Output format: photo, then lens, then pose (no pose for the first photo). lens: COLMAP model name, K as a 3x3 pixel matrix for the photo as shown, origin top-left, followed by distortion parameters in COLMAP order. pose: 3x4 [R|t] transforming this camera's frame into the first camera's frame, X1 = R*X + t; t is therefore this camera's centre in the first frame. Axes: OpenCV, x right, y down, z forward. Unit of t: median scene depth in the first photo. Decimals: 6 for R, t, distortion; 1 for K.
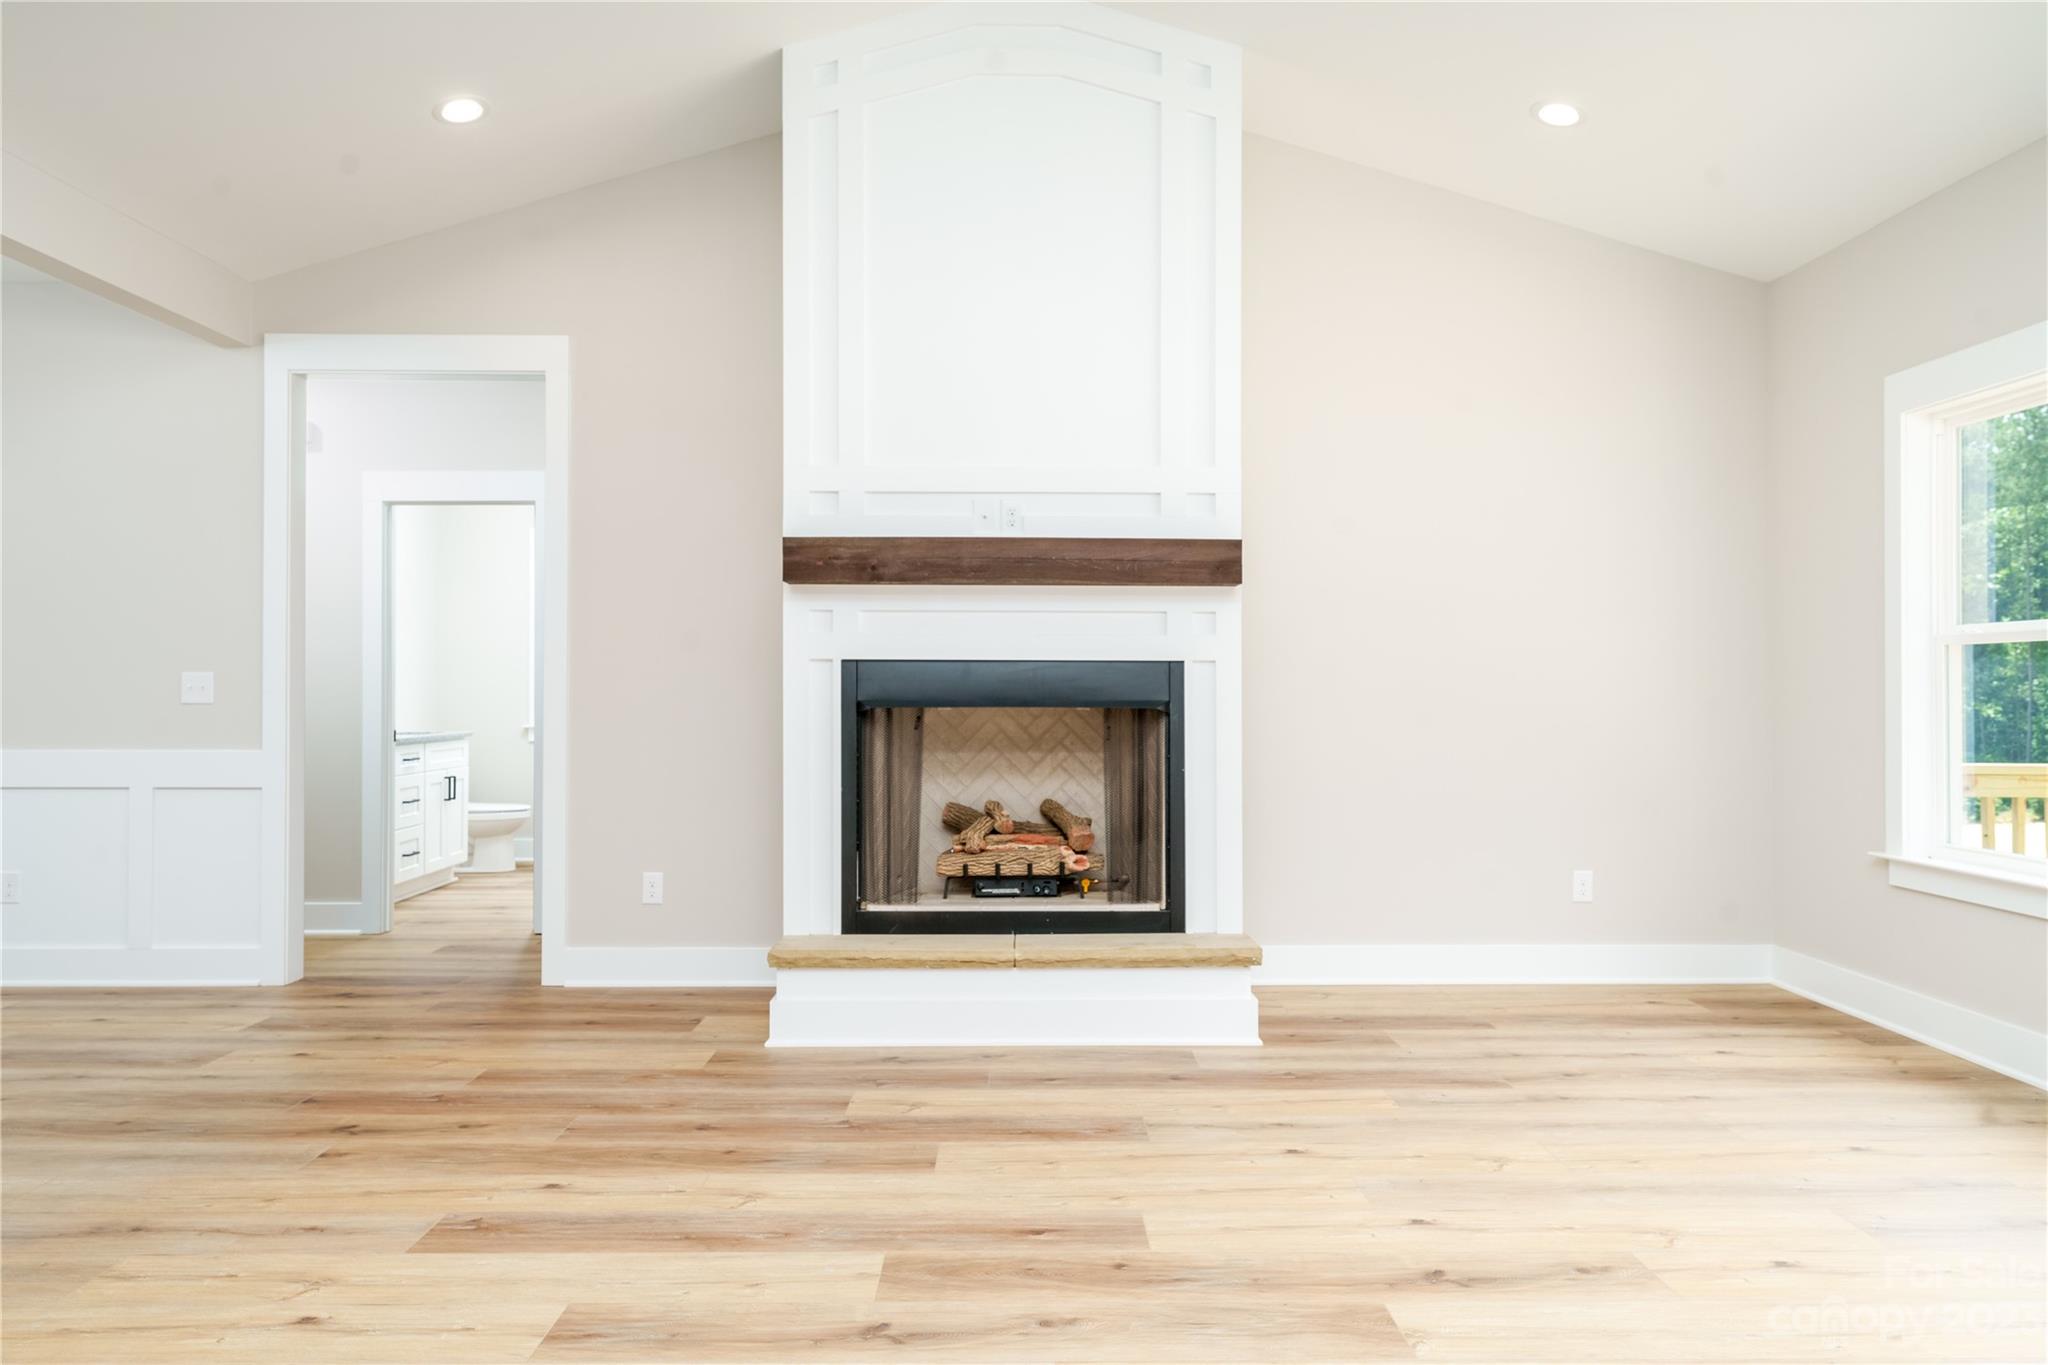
lens RADIAL K [[1364.9, 0, 1015.5], [0, 1364.9, 678.6], [0, 0, 1]] dist [0.004812, -0.001567]
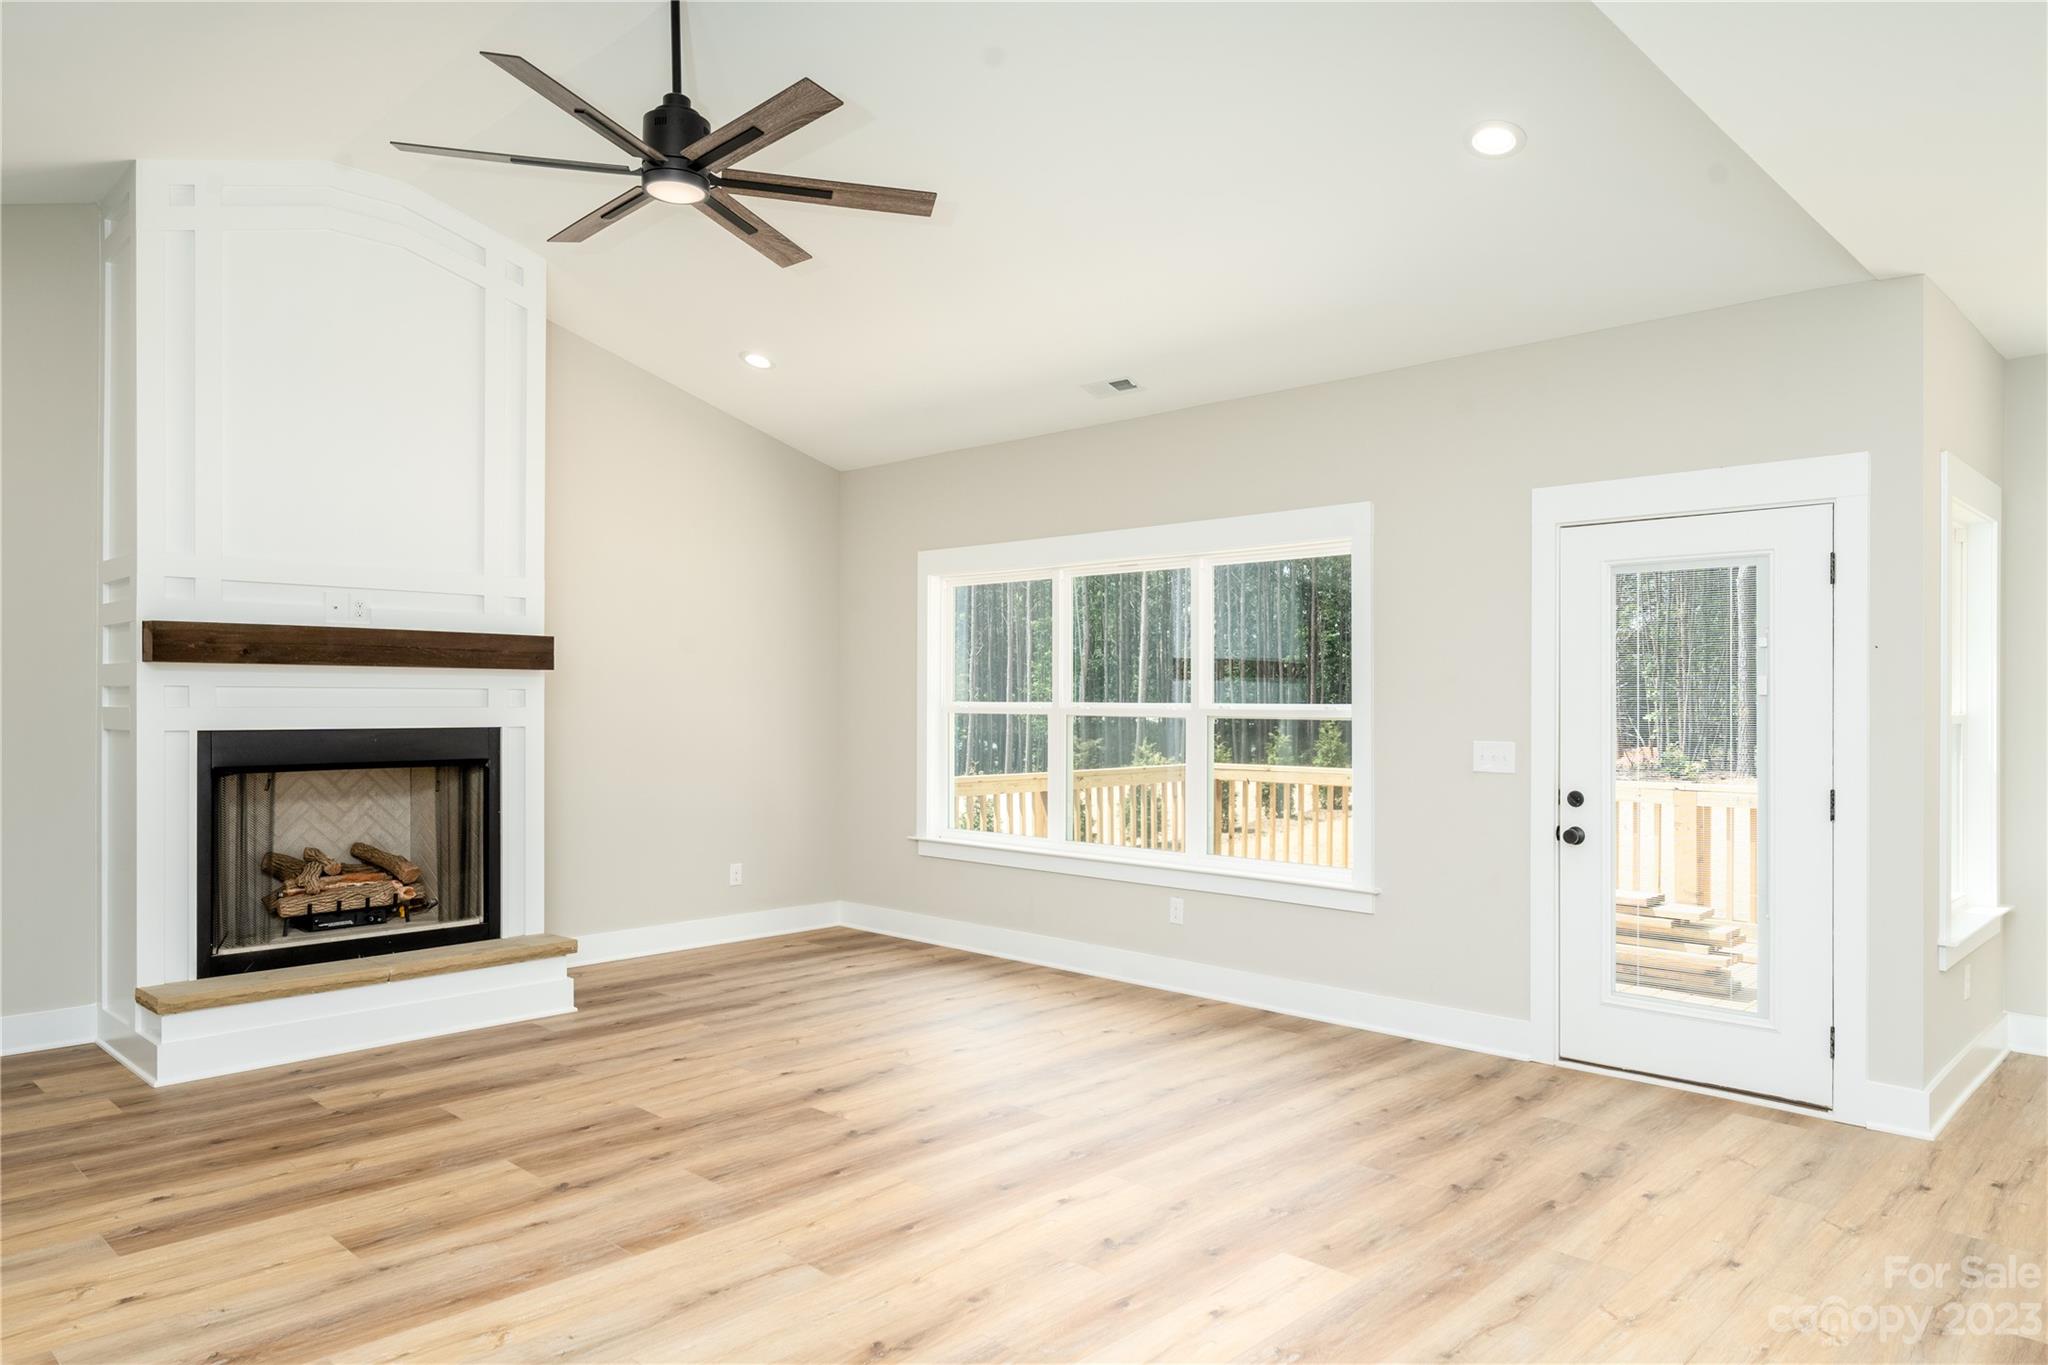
lens RADIAL K [[1342.3, 0, 1031.6], [0, 1342.3, 685.4], [0, 0, 1]] dist [0.002746, 0.000172]
pose [[0.698173, 0.006795, 0.715897, -0.471654], [-0.007452, 0.999970, -0.002224, -0.057870], [-0.715890, -0.003782, 0.698203, -0.263532]]
